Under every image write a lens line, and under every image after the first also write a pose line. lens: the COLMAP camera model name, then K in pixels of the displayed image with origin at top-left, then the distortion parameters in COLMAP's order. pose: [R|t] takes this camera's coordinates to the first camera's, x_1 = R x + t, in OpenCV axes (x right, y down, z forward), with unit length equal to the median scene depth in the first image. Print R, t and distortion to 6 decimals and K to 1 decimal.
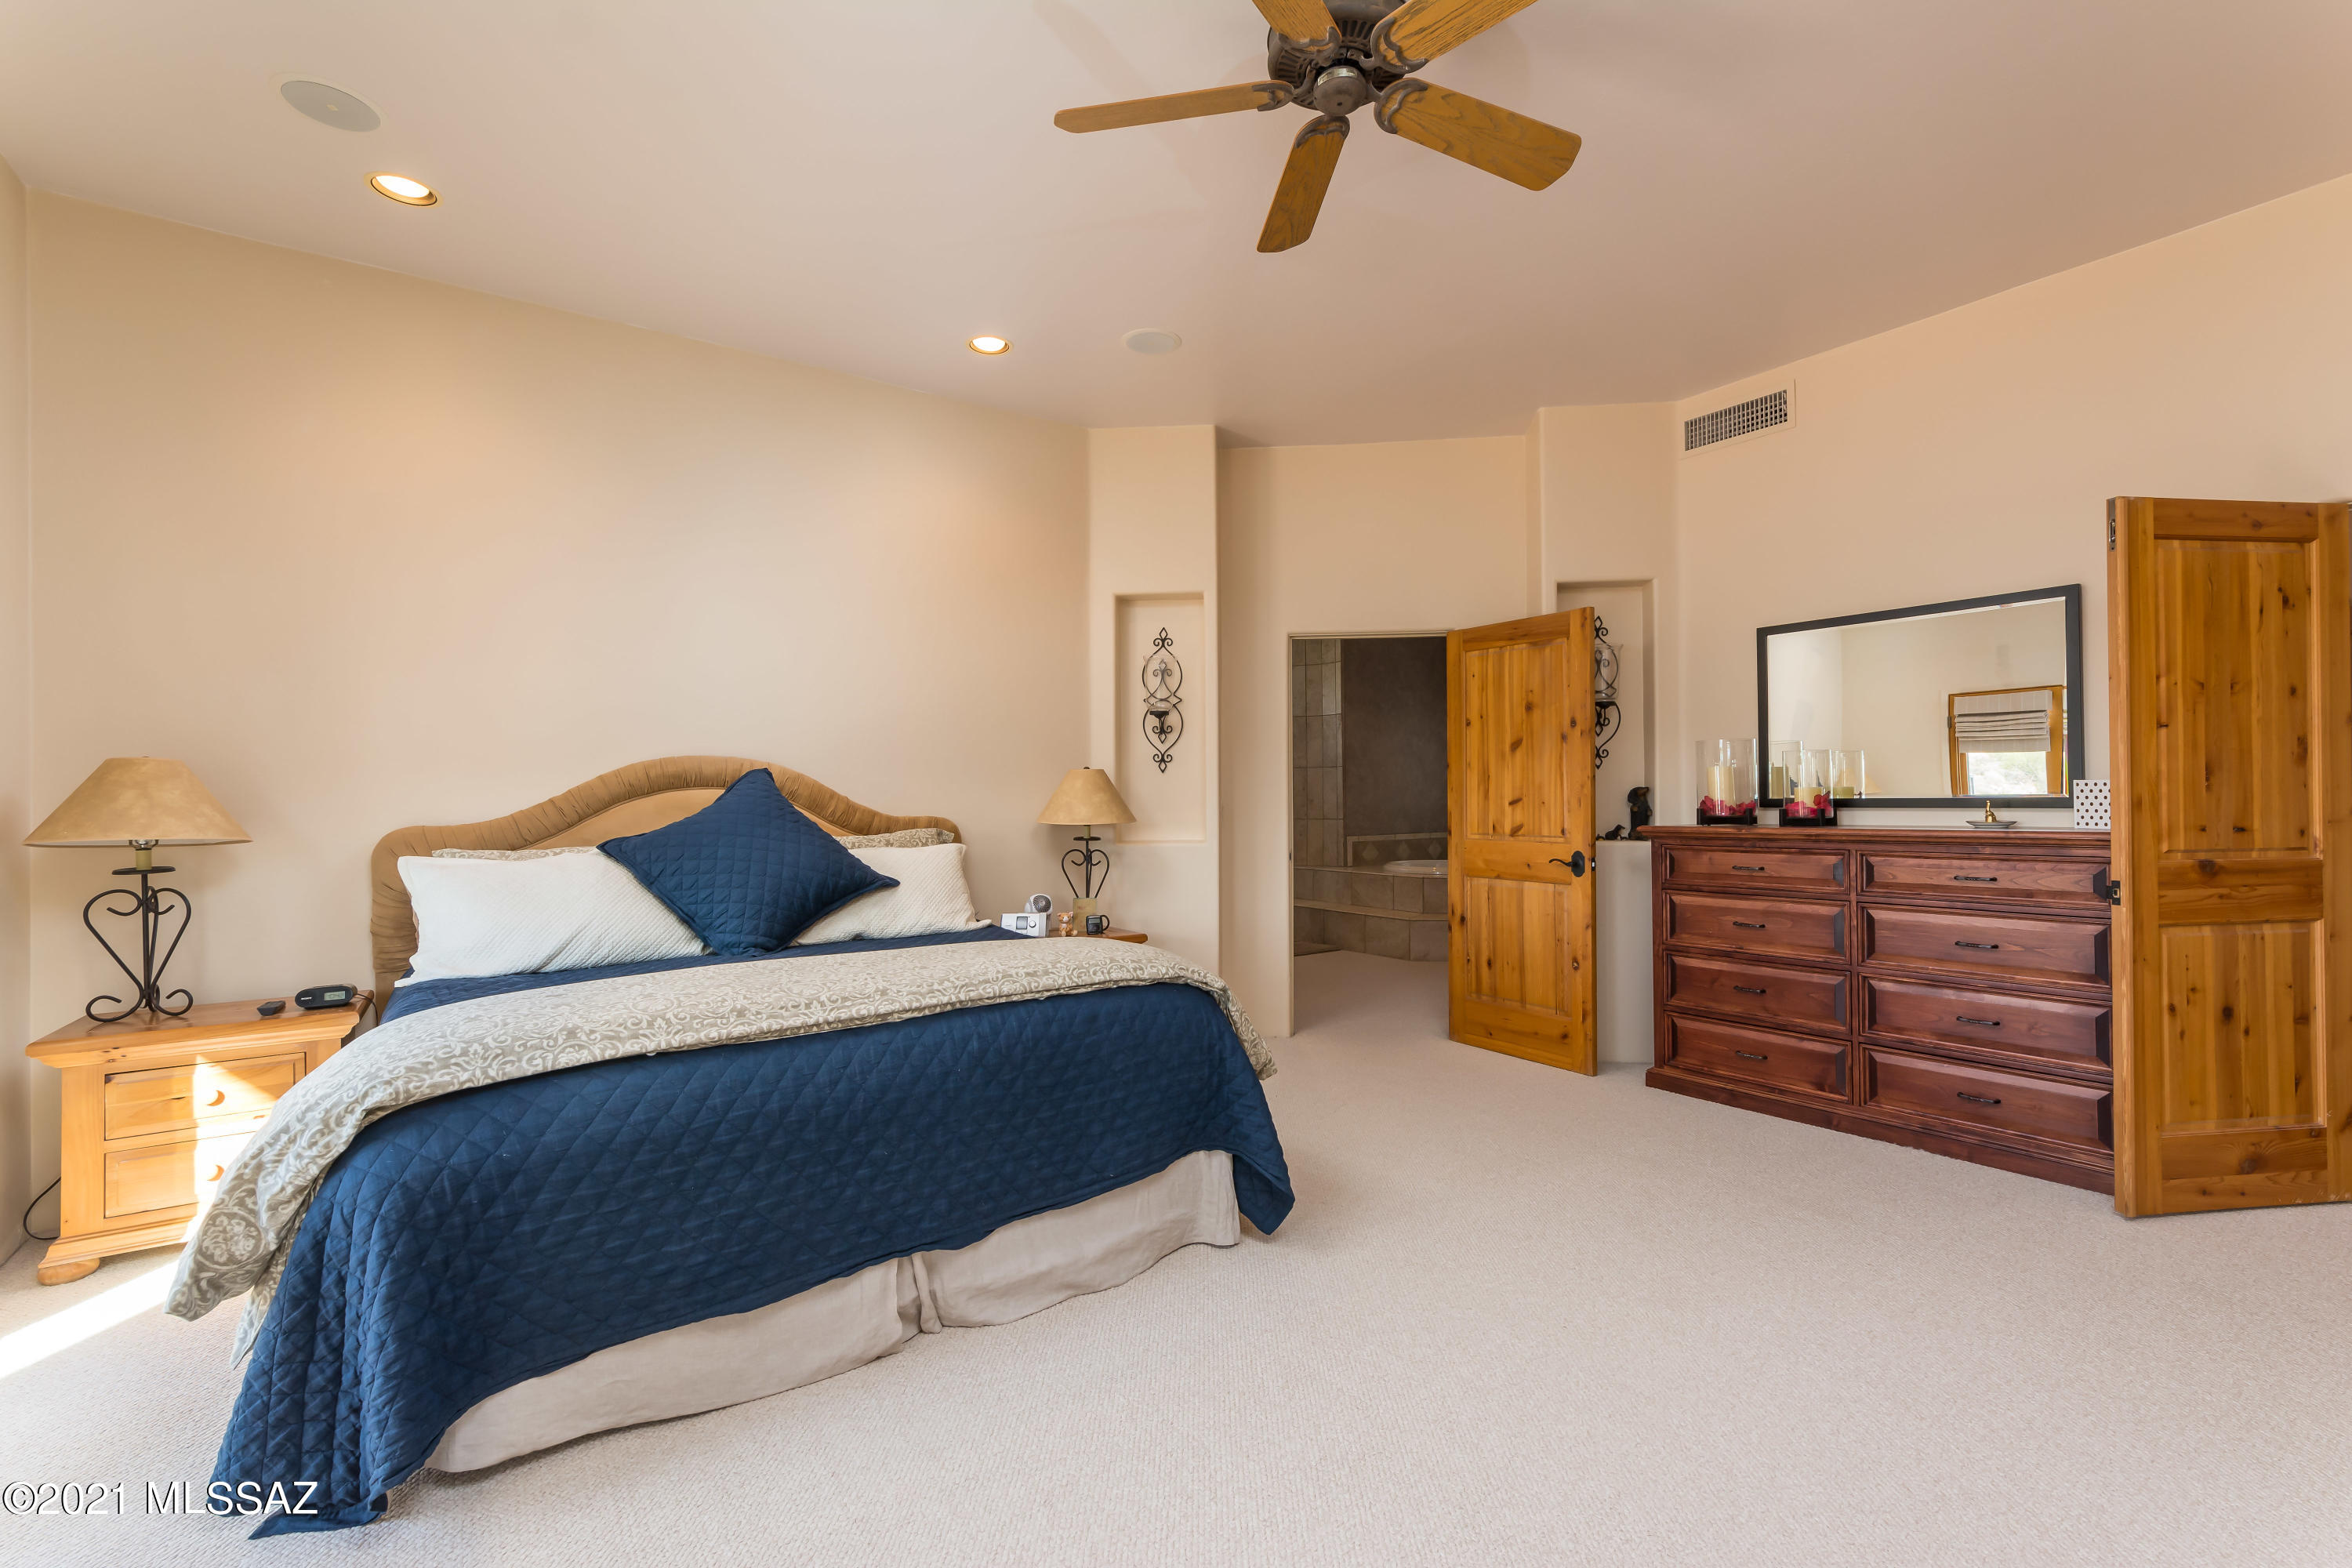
lens RADIAL K [[1034.5, 0, 1176.0], [0, 1034.5, 784.0], [0, 0, 1]] dist [0.025207, 0.000116]
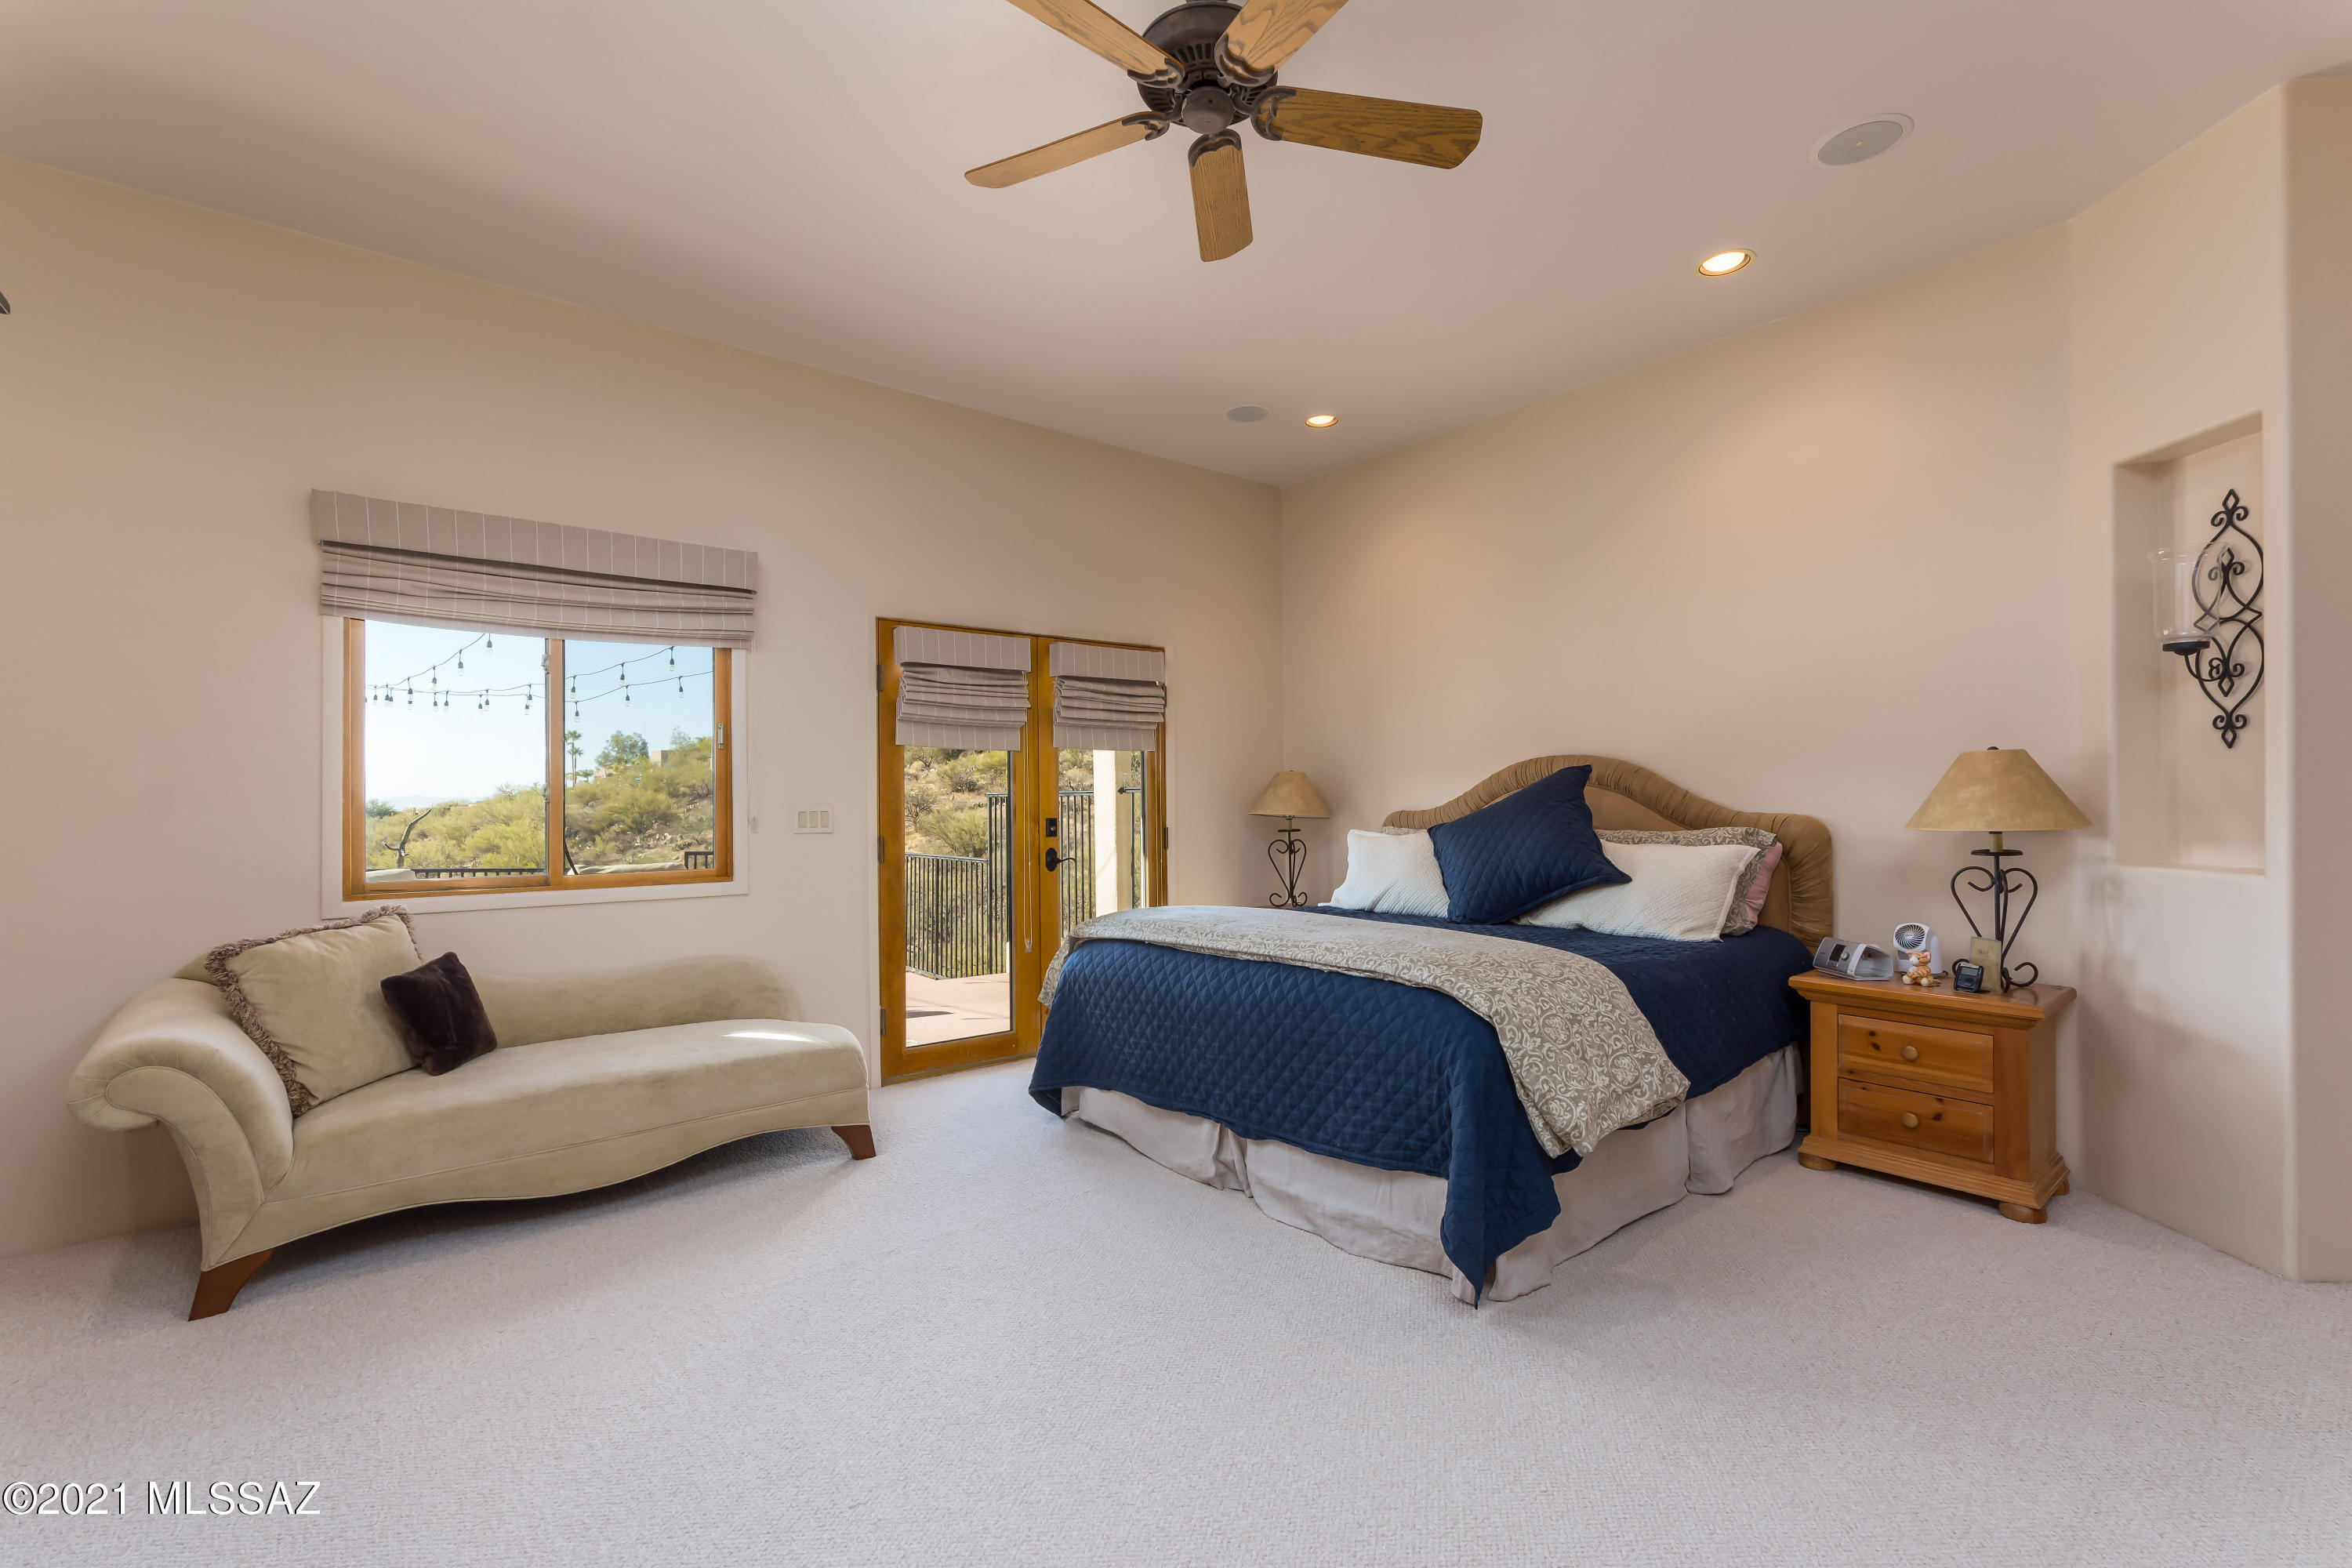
lens RADIAL K [[1022.9, 0, 1178.8], [0, 1022.9, 789.9], [0, 0, 1]] dist [-0.000795, 0.001110]
pose [[0.079681, -0.001208, -0.996820, 0.392272], [0.015725, 0.999876, 0.000045, 0.002374], [0.996696, -0.015679, 0.079690, 0.302275]]
